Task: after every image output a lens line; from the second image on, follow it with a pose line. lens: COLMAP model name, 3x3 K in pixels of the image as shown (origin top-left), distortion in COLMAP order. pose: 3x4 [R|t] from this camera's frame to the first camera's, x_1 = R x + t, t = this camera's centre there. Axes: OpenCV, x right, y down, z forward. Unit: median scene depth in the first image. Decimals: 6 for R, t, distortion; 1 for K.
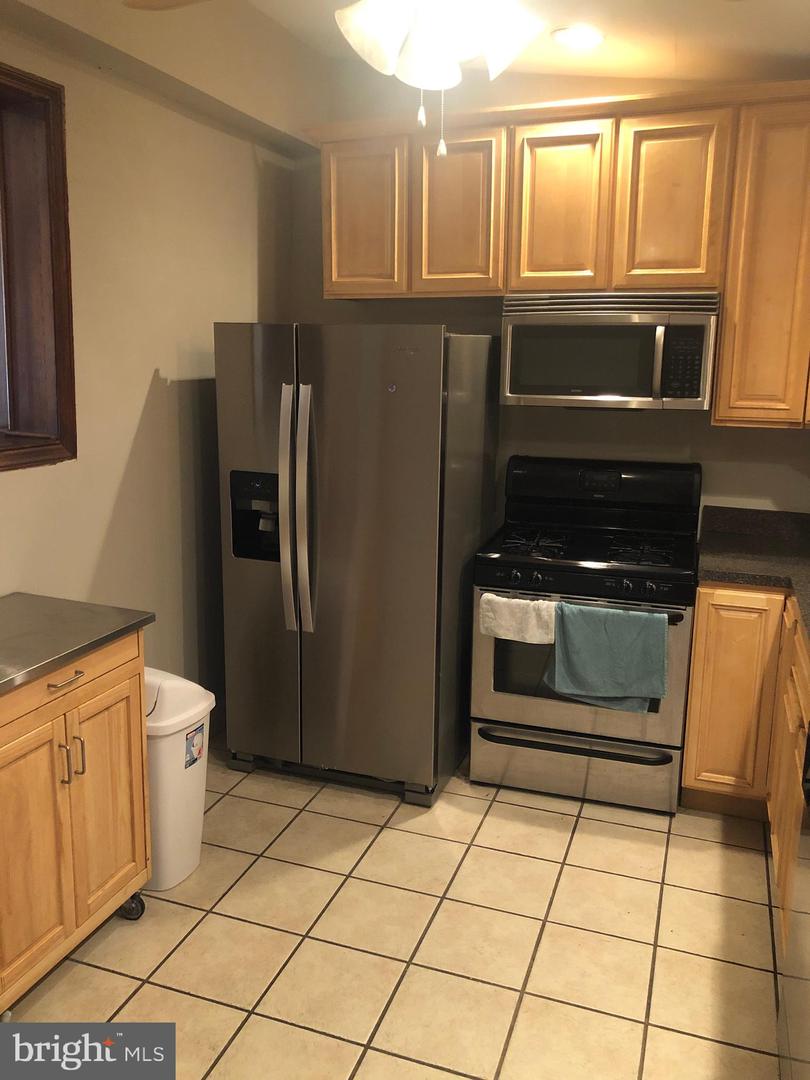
lens RADIAL K [[885.9, 0, 405.0], [0, 885.9, 540.0], [0, 0, 1]] dist [0.004806, 0.002319]
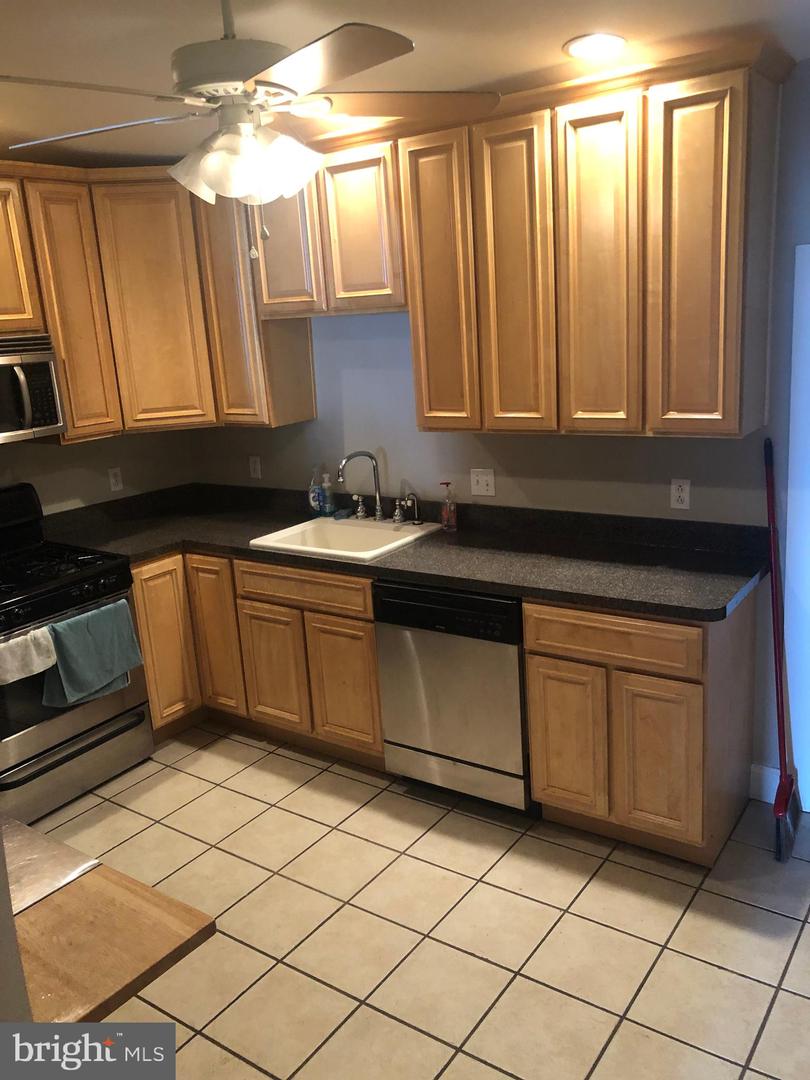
lens RADIAL K [[885.9, 0, 405.0], [0, 885.9, 540.0], [0, 0, 1]] dist [0.004806, 0.002319]
pose [[0.269538, -0.267317, 0.925144, -0.682914], [0.269499, 0.943251, 0.194031, -0.120815], [-0.924510, 0.197027, 0.326284, 0.226268]]
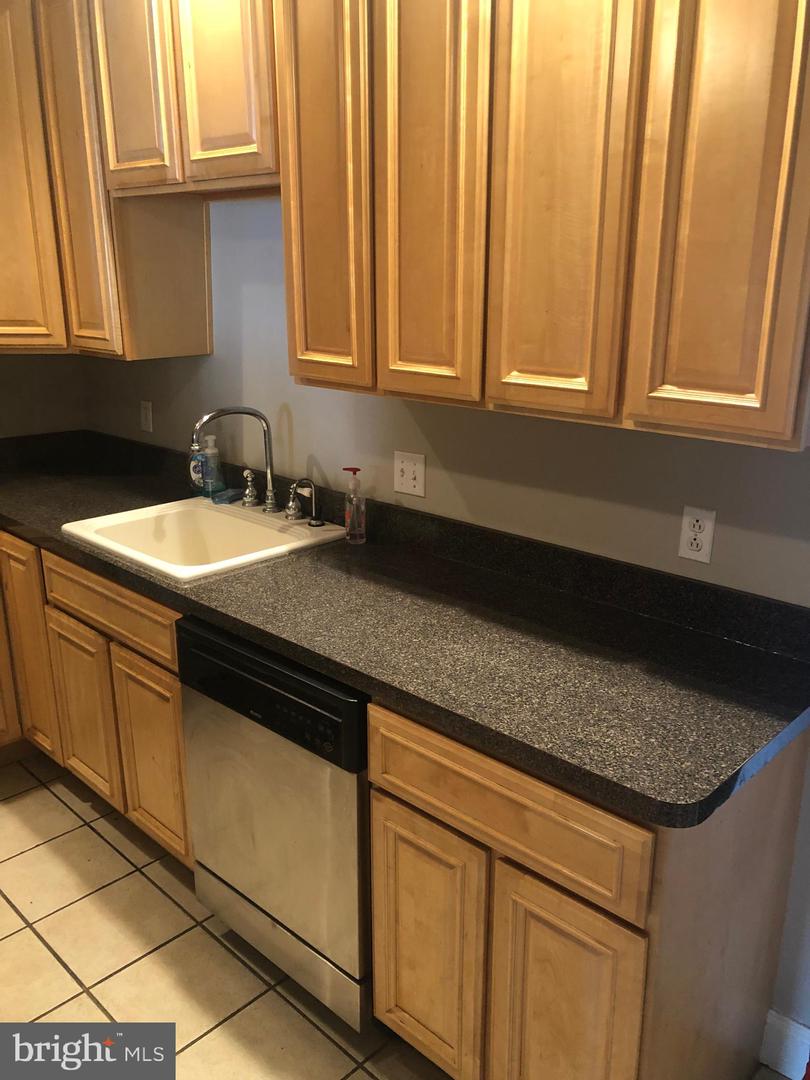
lens RADIAL K [[881.4, 0, 418.9], [0, 881.4, 542.2], [0, 0, 1]] dist [-0.002114, -0.000635]
pose [[0.413336, -0.279470, 0.866631, -0.194471], [0.194086, 0.956906, 0.216014, -0.038506], [-0.889654, 0.078915, 0.449765, 0.156488]]
